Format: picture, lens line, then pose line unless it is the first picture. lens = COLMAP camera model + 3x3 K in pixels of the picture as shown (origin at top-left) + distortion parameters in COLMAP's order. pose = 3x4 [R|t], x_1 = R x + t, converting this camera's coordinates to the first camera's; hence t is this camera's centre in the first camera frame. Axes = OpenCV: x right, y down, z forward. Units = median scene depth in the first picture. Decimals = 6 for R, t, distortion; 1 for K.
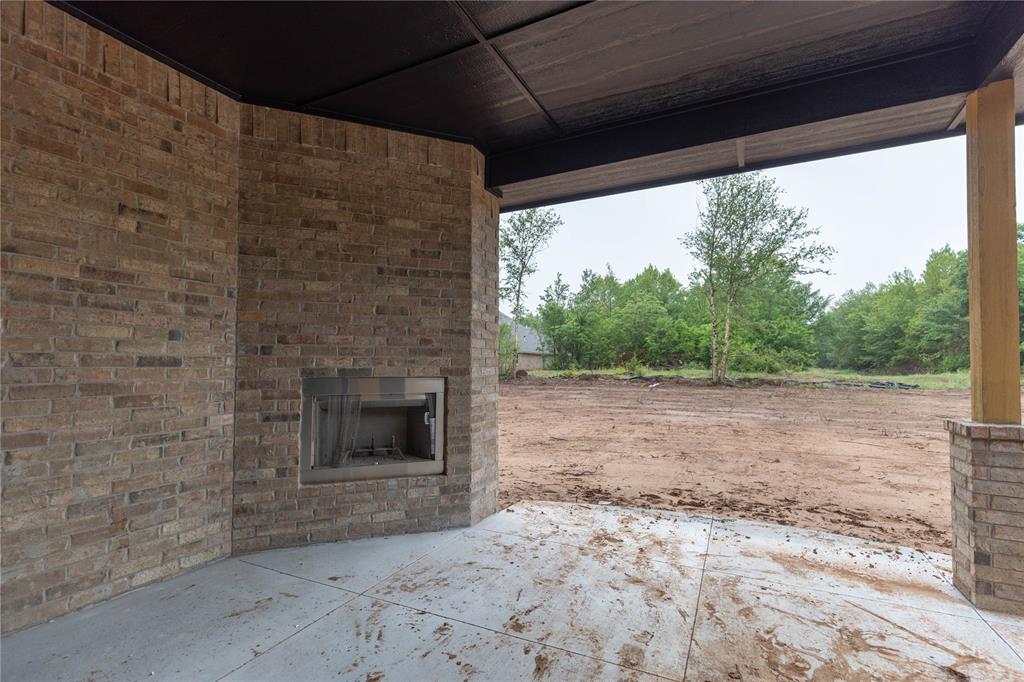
lens RADIAL K [[469.1, 0, 512.3], [0, 469.1, 352.4], [0, 0, 1]] dist [0.007247, -0.000078]
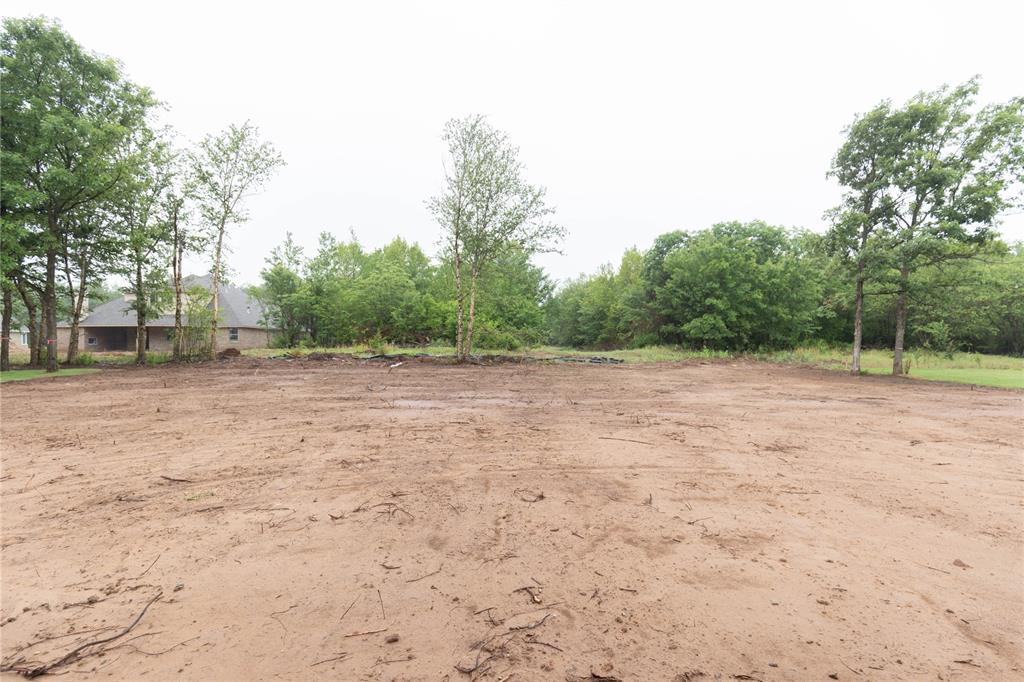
lens RADIAL K [[469.1, 0, 512.3], [0, 469.1, 352.4], [0, 0, 1]] dist [0.007247, -0.000078]
pose [[0.871348, -0.009448, 0.490575, 0.050060], [-0.013932, 0.998935, 0.043985, 0.003930], [-0.490468, -0.045161, 0.870288, 0.106037]]
